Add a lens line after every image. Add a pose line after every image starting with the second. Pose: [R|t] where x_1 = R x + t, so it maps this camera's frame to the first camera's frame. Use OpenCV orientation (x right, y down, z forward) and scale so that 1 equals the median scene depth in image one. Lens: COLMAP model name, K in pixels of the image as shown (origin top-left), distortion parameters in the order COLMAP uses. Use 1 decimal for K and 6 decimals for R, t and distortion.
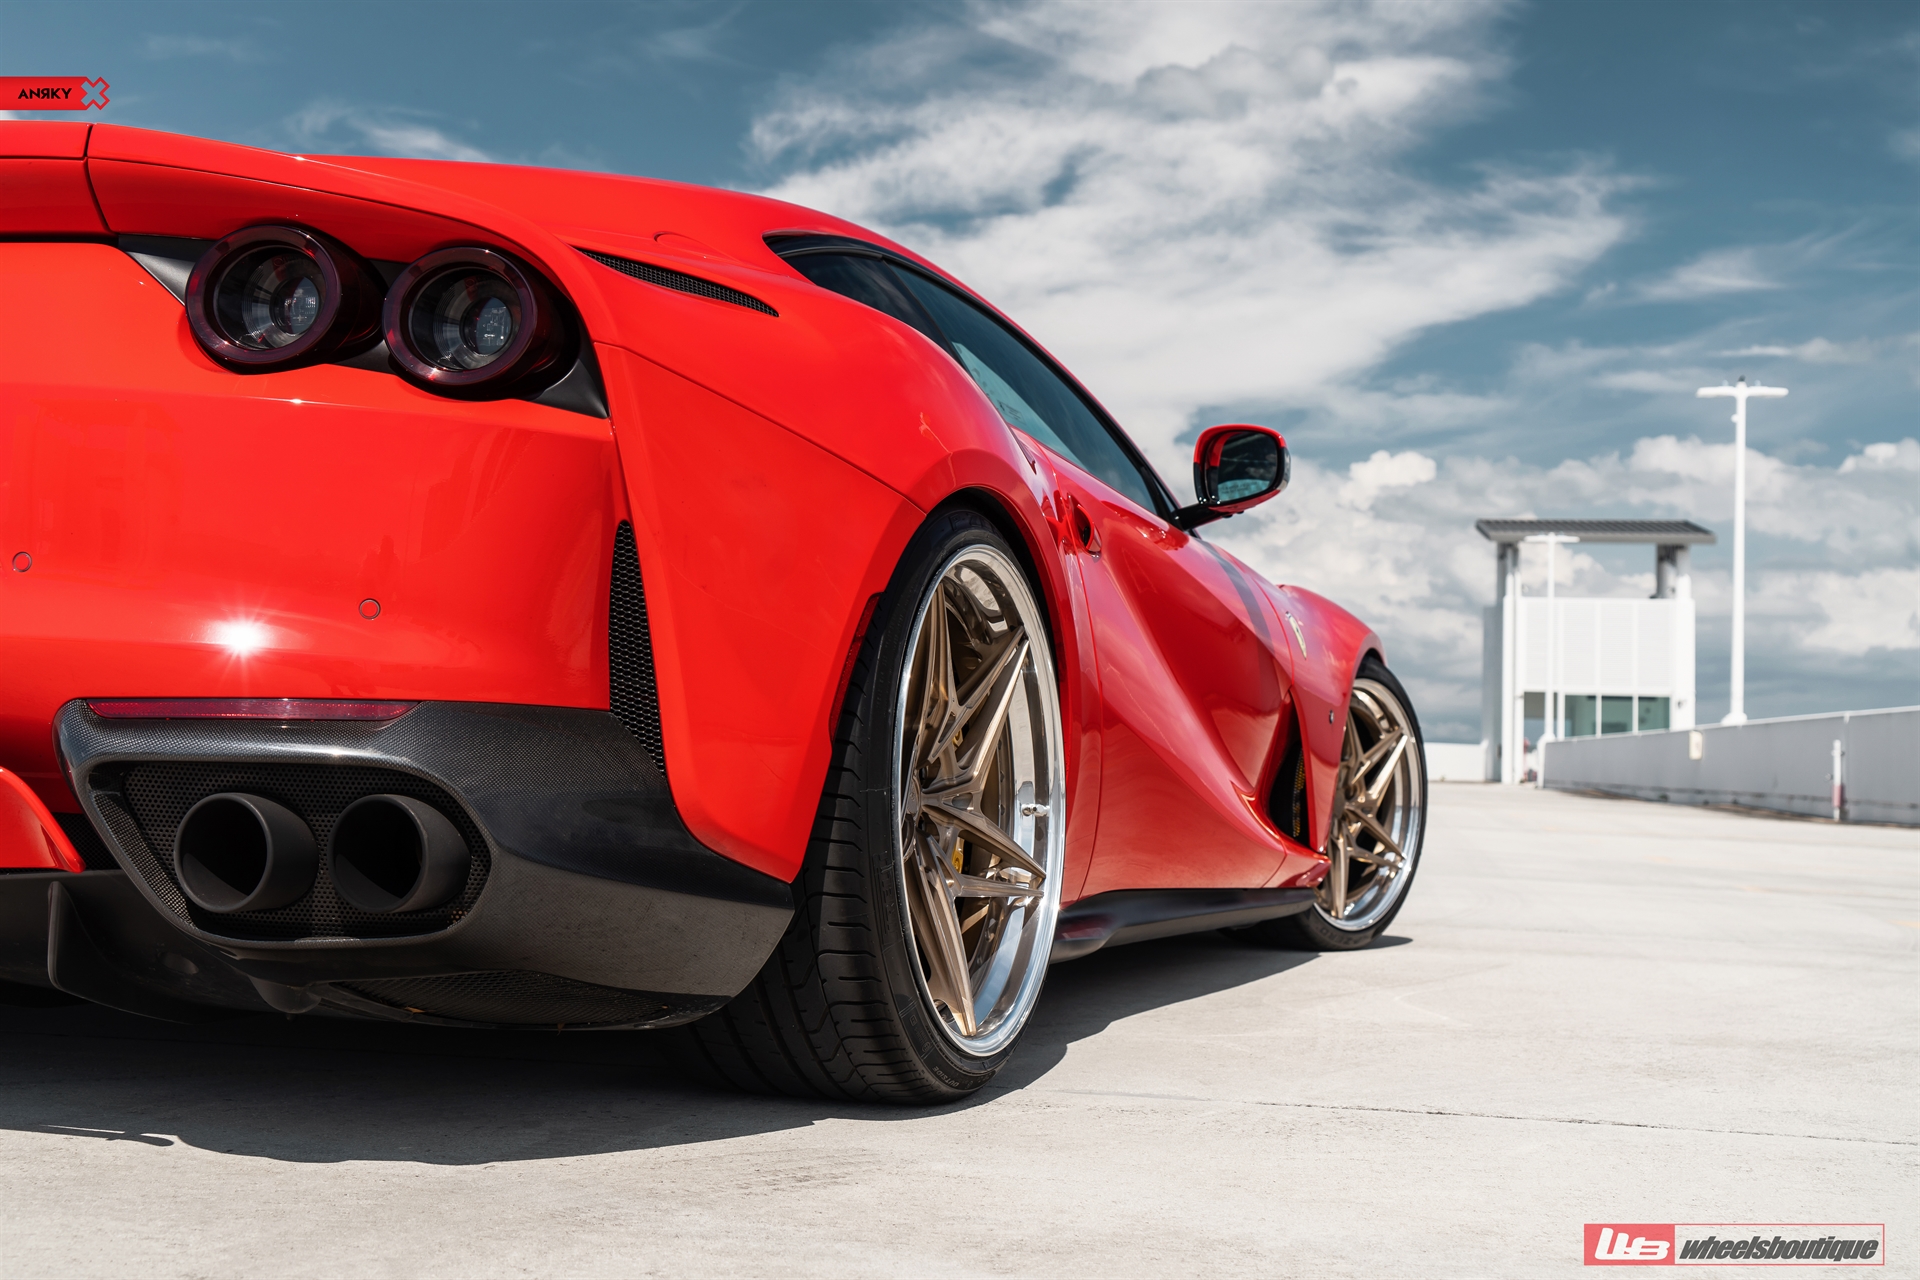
lens RADIAL K [[2067.3, 0, 960.0], [0, 2067.3, 640.0], [0, 0, 1]] dist [0.026945, 0.016128]
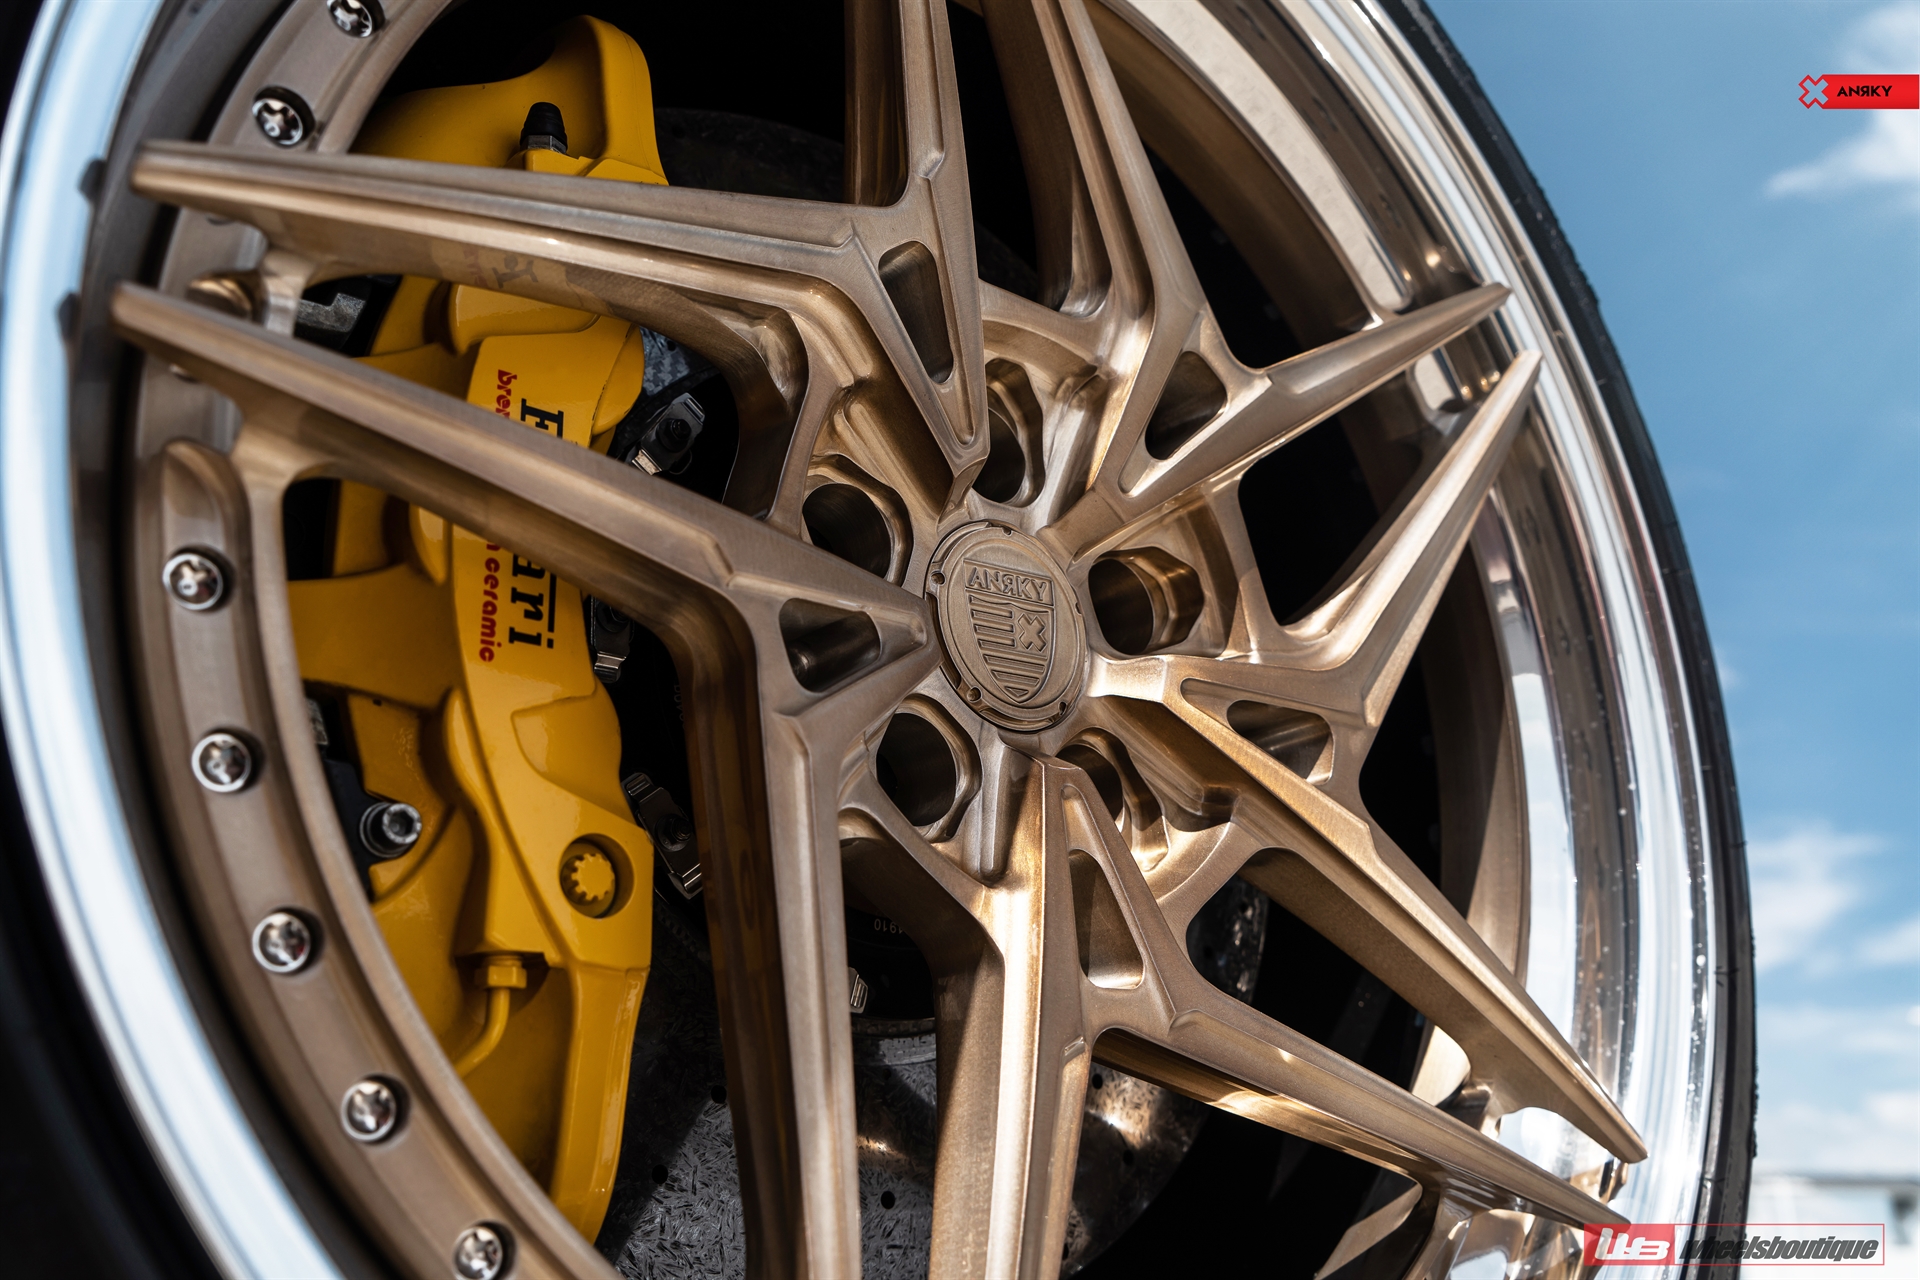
lens RADIAL K [[1811.1, 0, 960.0], [0, 1811.1, 640.0], [0, 0, 1]] dist [-0.013053, -0.002898]
pose [[0.987006, -0.069722, -0.144767, 0.345152], [0.017325, 0.941881, -0.335500, 0.205317], [0.159745, 0.328633, 0.930850, 1.585879]]
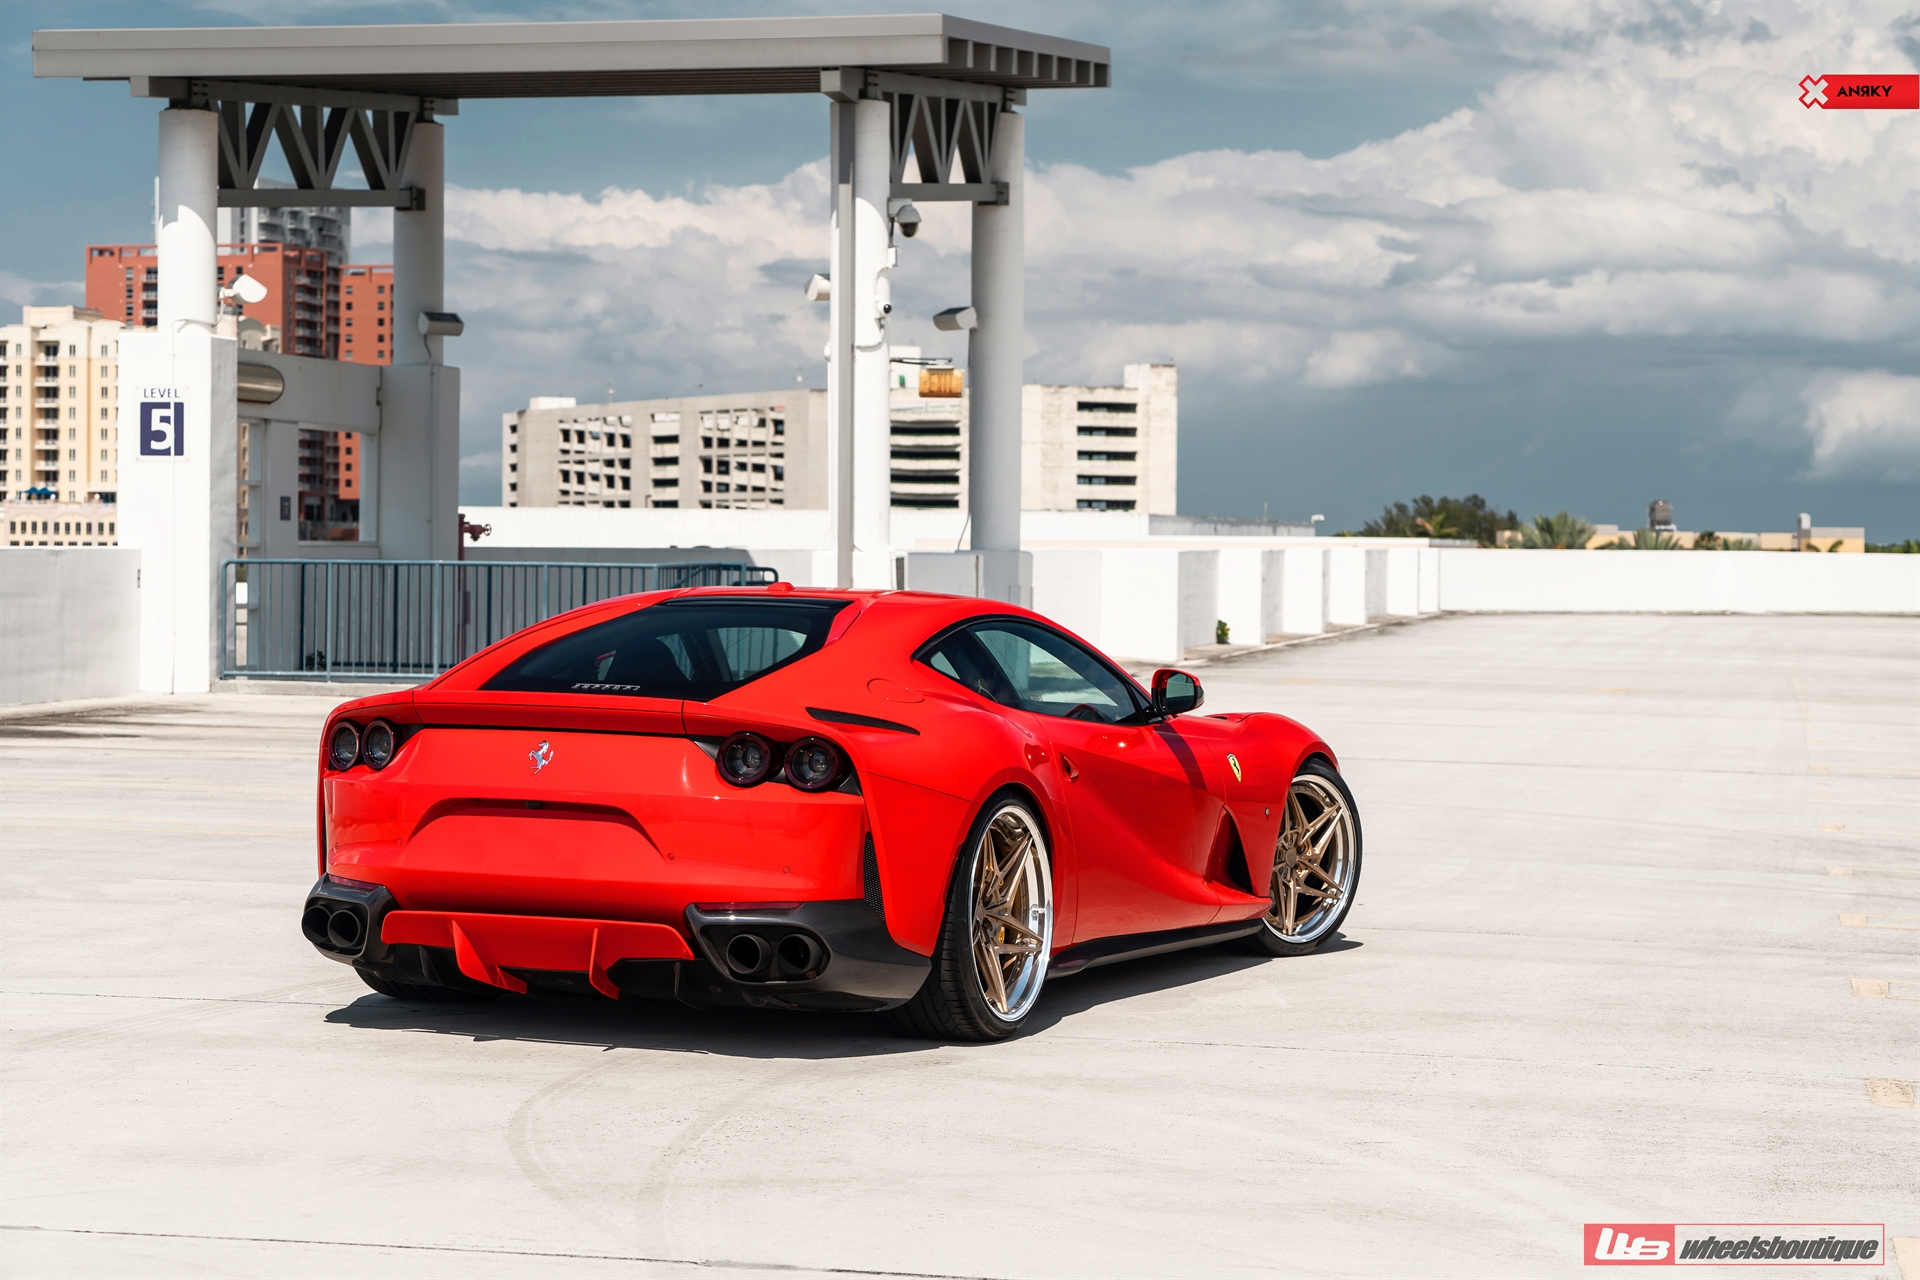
lens RADIAL K [[3932.0, 0, 960.0], [0, 3932.0, 640.0], [0, 0, 1]] dist [-0.026448, 0.018107]
pose [[0.997870, -0.013832, -0.063752, 0.226412], [0.019611, 0.995664, 0.090928, -0.593681], [0.062218, -0.091985, 0.993815, -3.167503]]
